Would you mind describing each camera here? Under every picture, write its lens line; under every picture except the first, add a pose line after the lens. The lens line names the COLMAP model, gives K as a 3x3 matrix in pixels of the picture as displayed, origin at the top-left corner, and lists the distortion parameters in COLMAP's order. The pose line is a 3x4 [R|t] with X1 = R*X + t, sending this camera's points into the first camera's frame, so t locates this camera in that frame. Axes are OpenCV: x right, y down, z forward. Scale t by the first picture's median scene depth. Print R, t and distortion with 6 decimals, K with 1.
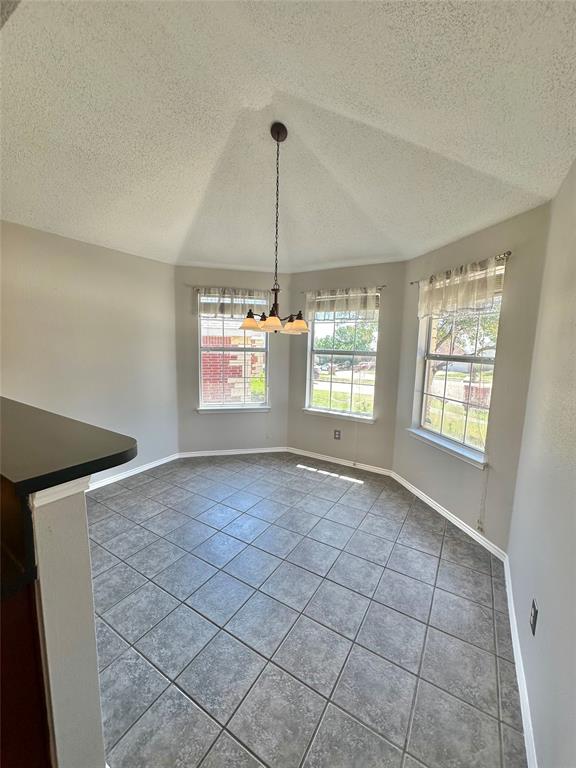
lens RADIAL K [[313.7, 0, 288.0], [0, 313.7, 384.0], [0, 0, 1]] dist [0.033873, 0.000141]
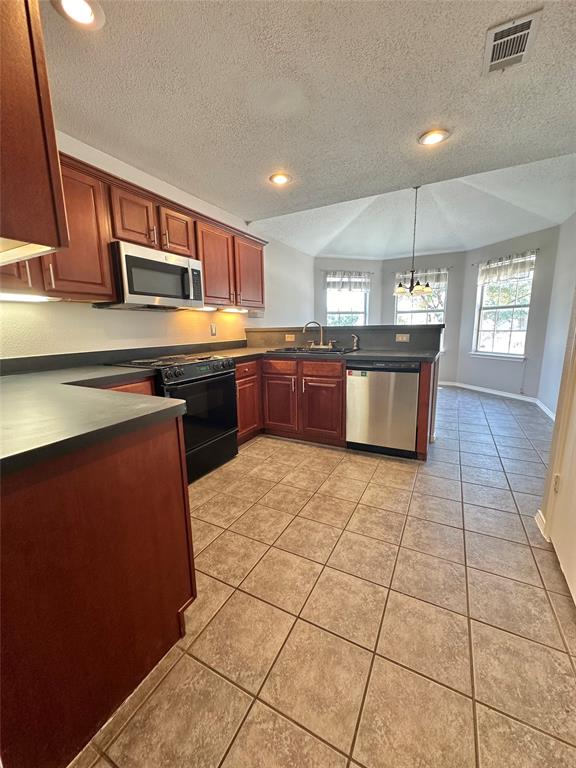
lens RADIAL K [[307.9, 0, 288.0], [0, 307.9, 384.0], [0, 0, 1]] dist [0.000163, 0.000126]
pose [[0.996650, -0.050668, 0.064204, -0.648228], [0.047458, 0.997592, 0.050576, 0.165390], [-0.066612, -0.047360, 0.996654, -0.537681]]
